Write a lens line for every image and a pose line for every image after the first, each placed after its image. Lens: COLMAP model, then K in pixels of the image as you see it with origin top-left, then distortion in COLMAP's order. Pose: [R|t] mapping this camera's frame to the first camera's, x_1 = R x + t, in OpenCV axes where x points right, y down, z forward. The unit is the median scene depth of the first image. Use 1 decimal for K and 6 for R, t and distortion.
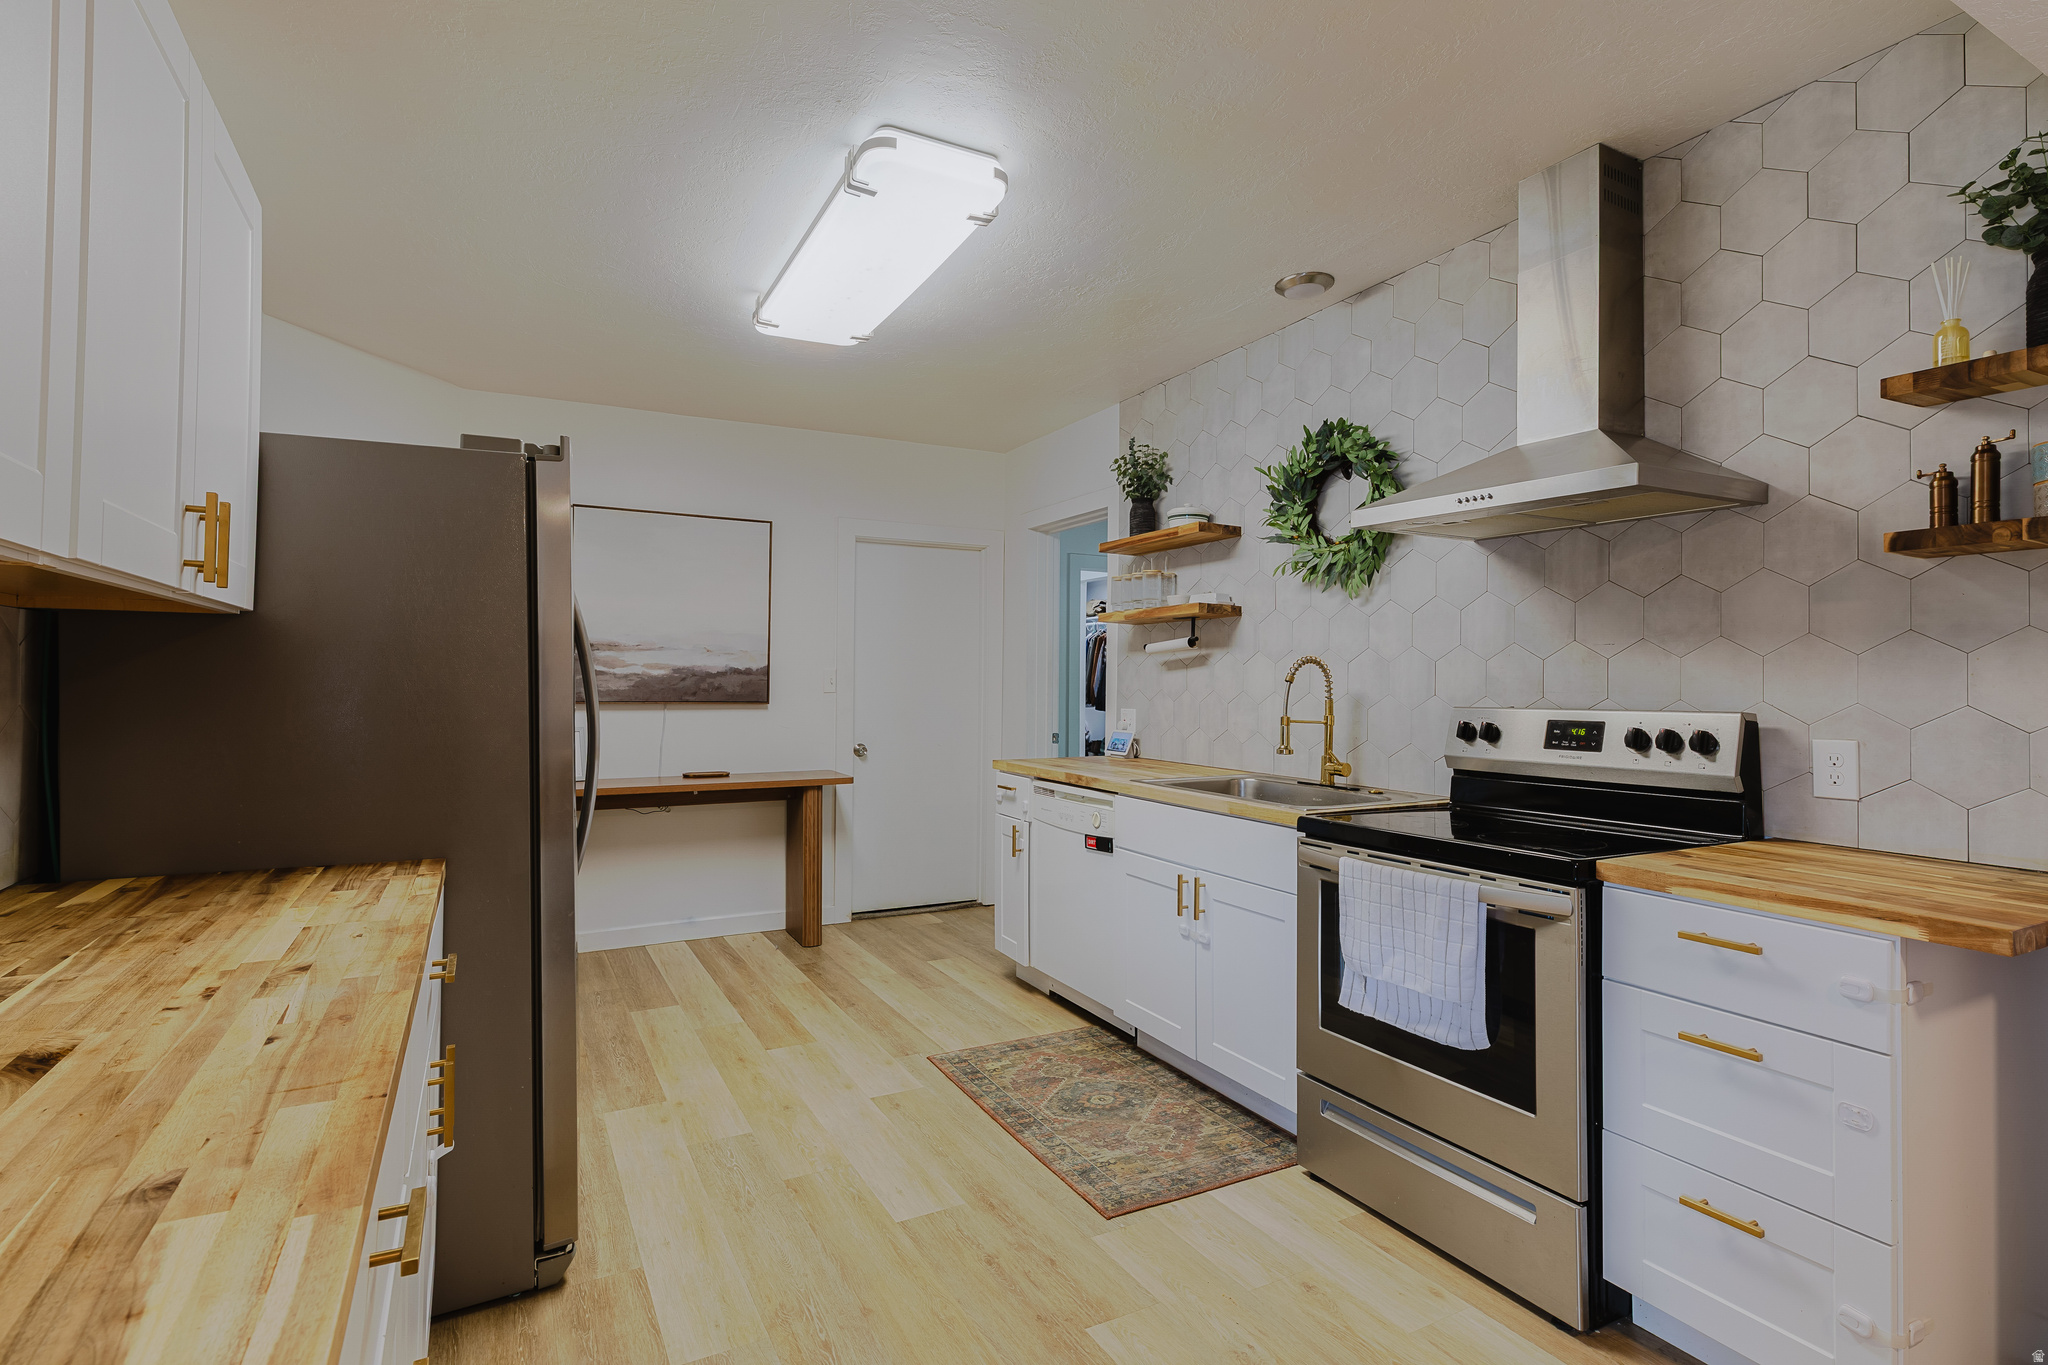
lens RADIAL K [[1027.6, 0, 1011.4], [0, 1027.6, 676.2], [0, 0, 1]] dist [0.000829, -0.000767]
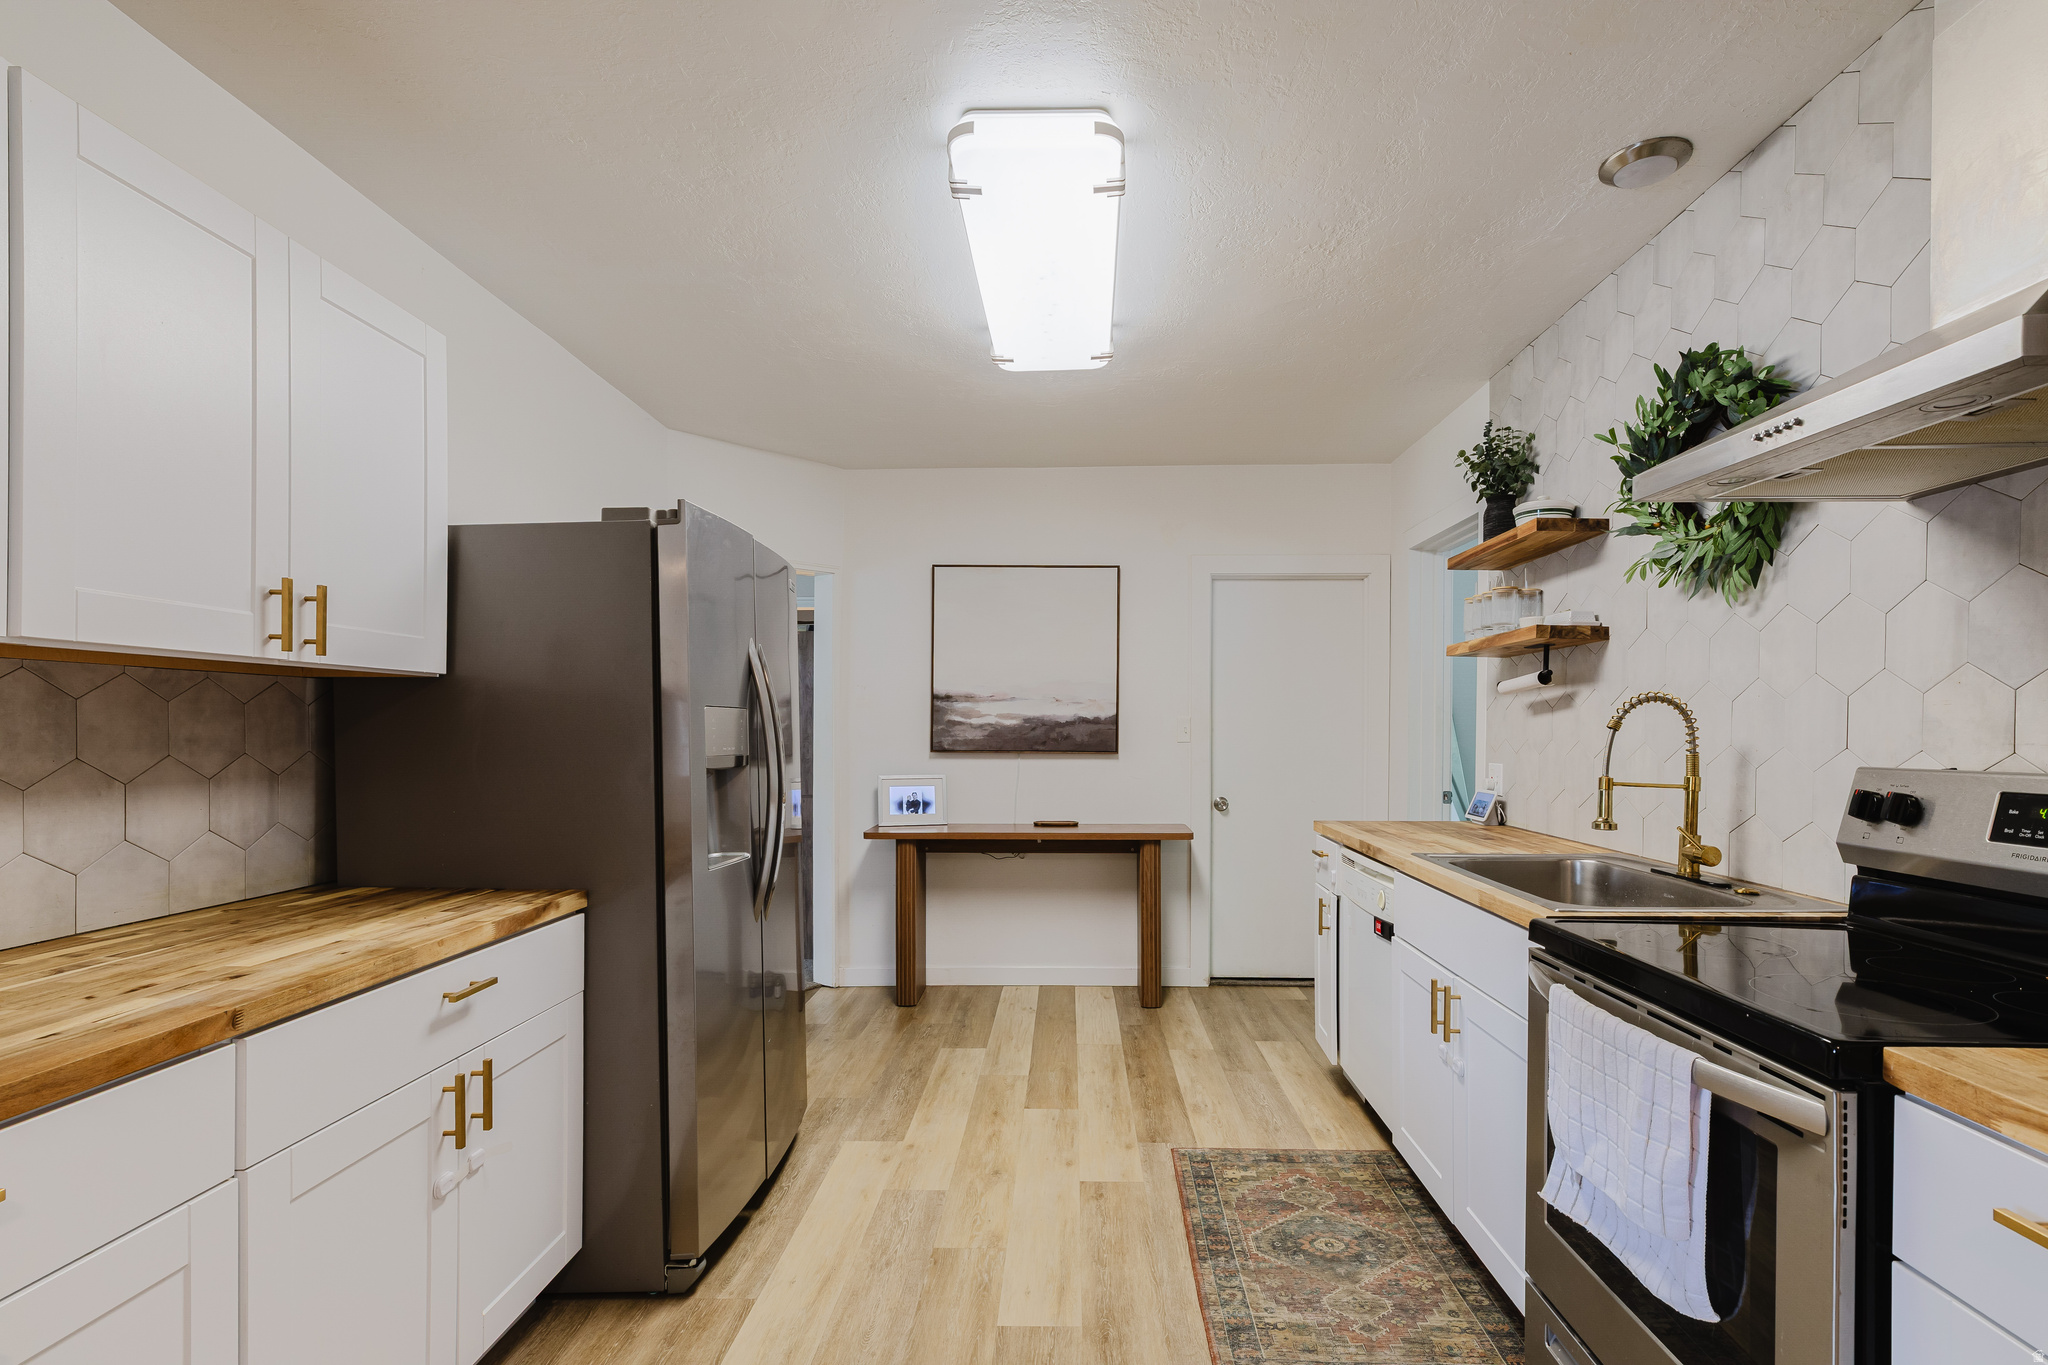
lens RADIAL K [[1027.6, 0, 1034.0], [0, 1027.6, 743.2], [0, 0, 1]] dist [0.000829, -0.000767]
pose [[0.865429, 0.002410, -0.501026, 0.278933], [0.006390, 0.999854, 0.015847, 0.001621], [0.500991, -0.016916, 0.865287, 0.179479]]
